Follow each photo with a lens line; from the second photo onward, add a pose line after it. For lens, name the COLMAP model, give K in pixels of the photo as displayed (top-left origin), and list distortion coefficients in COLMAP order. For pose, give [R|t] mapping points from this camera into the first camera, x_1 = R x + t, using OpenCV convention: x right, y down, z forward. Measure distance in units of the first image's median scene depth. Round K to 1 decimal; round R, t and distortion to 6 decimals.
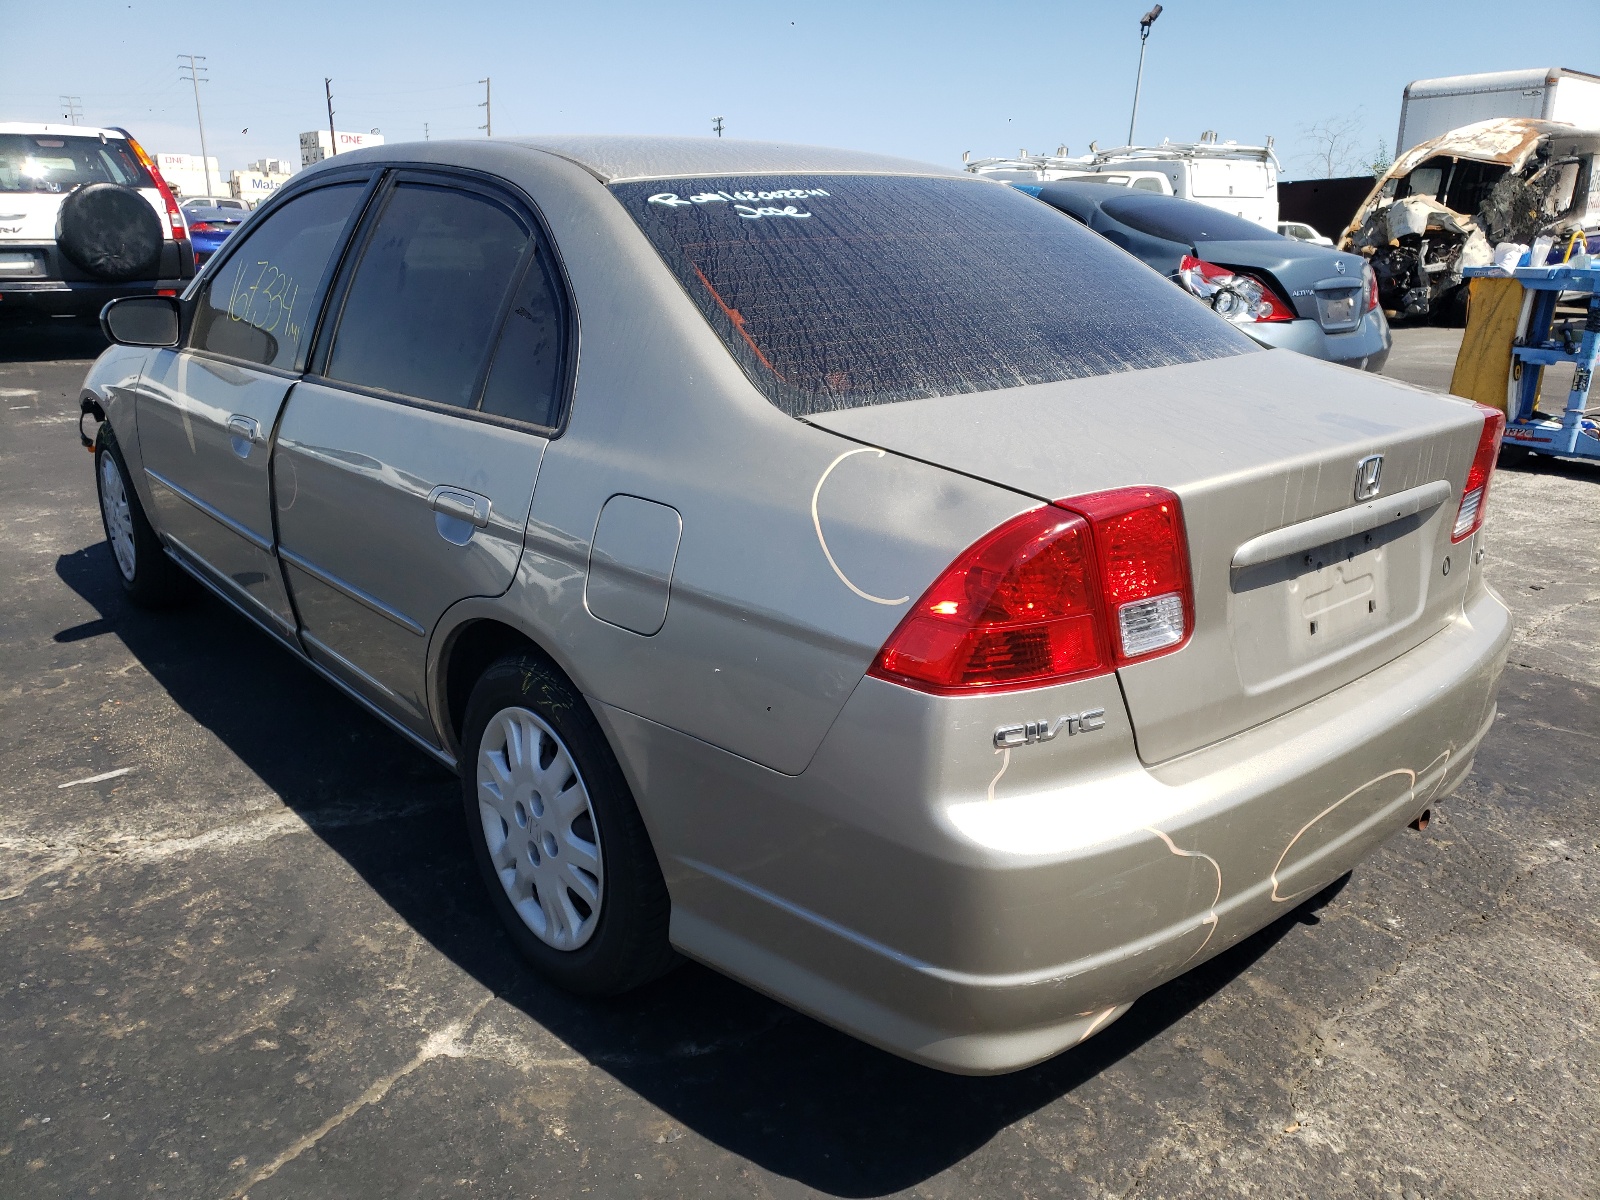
lens RADIAL K [[1237.8, 0, 812.9], [0, 1237.8, 555.2], [0, 0, 1]] dist [0.072572, -0.049255]
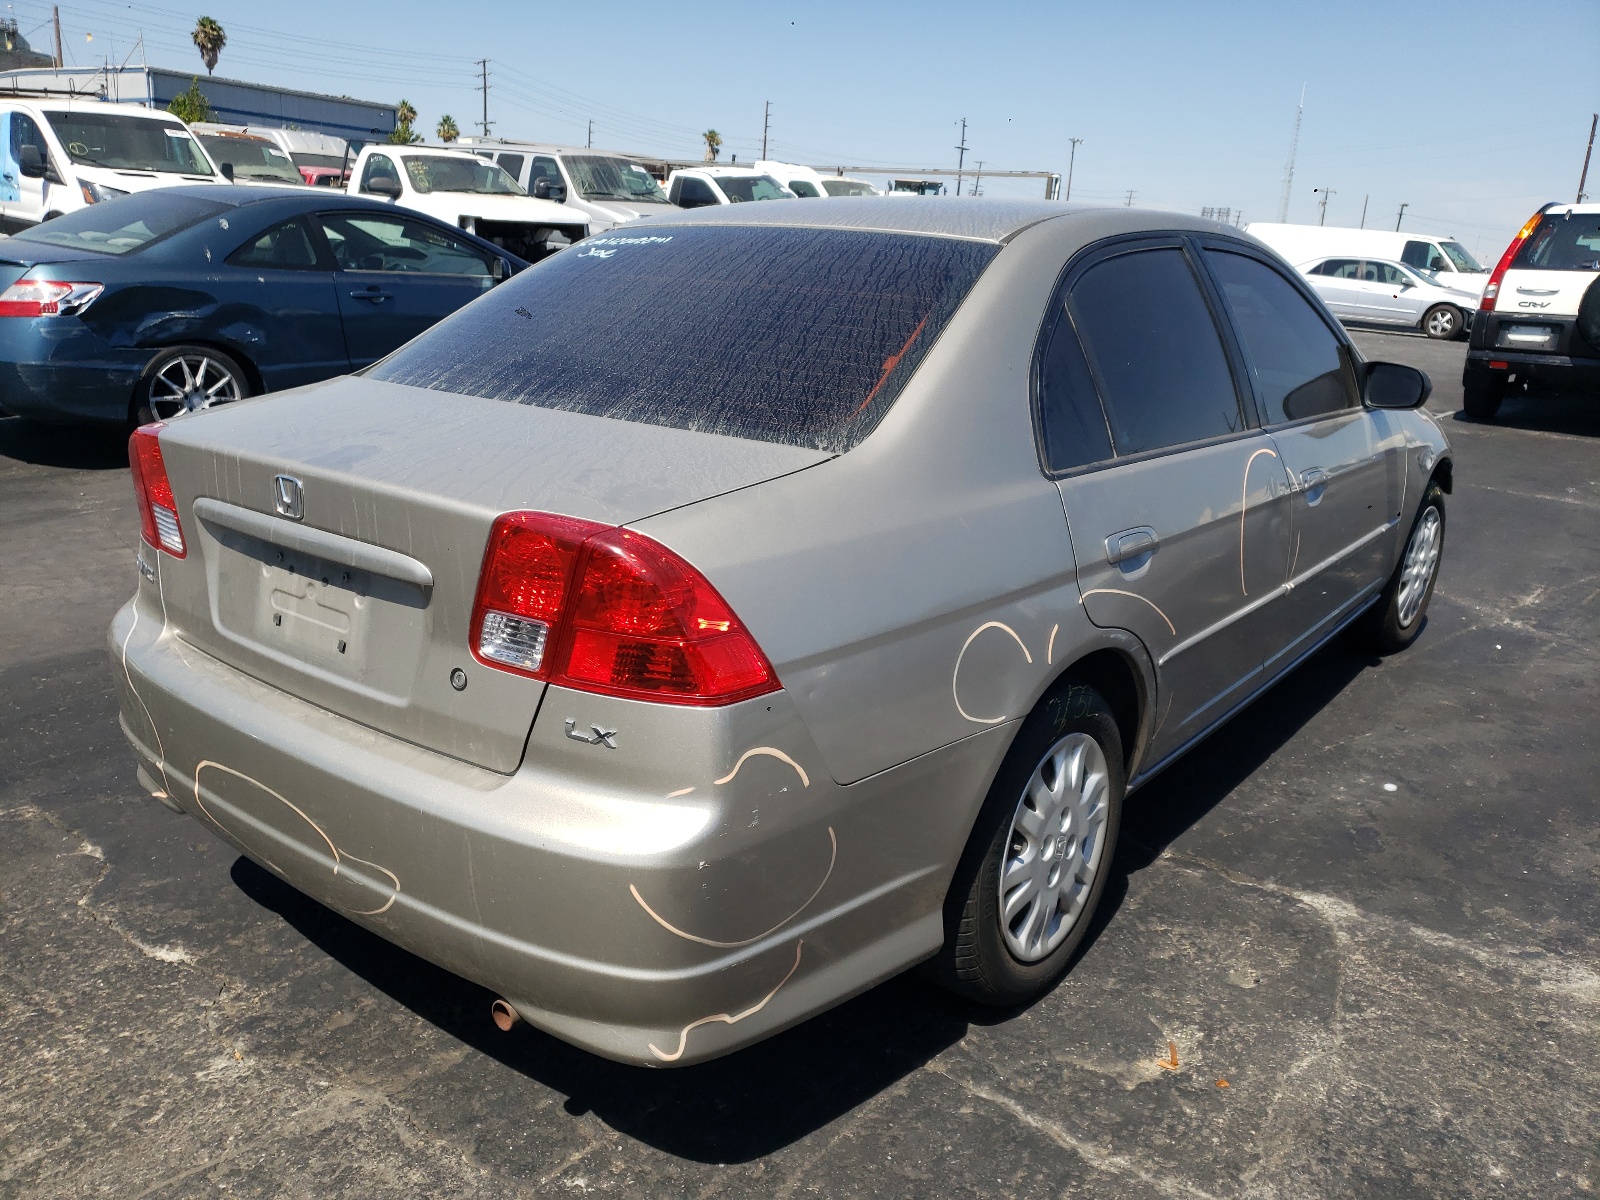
lens RADIAL K [[1237.8, 0, 812.9], [0, 1237.8, 555.2], [0, 0, 1]] dist [0.072572, -0.049255]
pose [[0.211008, 0.251737, -0.944513, 1.327124], [-0.311860, 0.933109, 0.179027, -0.294717], [0.926401, 0.256780, 0.275401, 0.973883]]
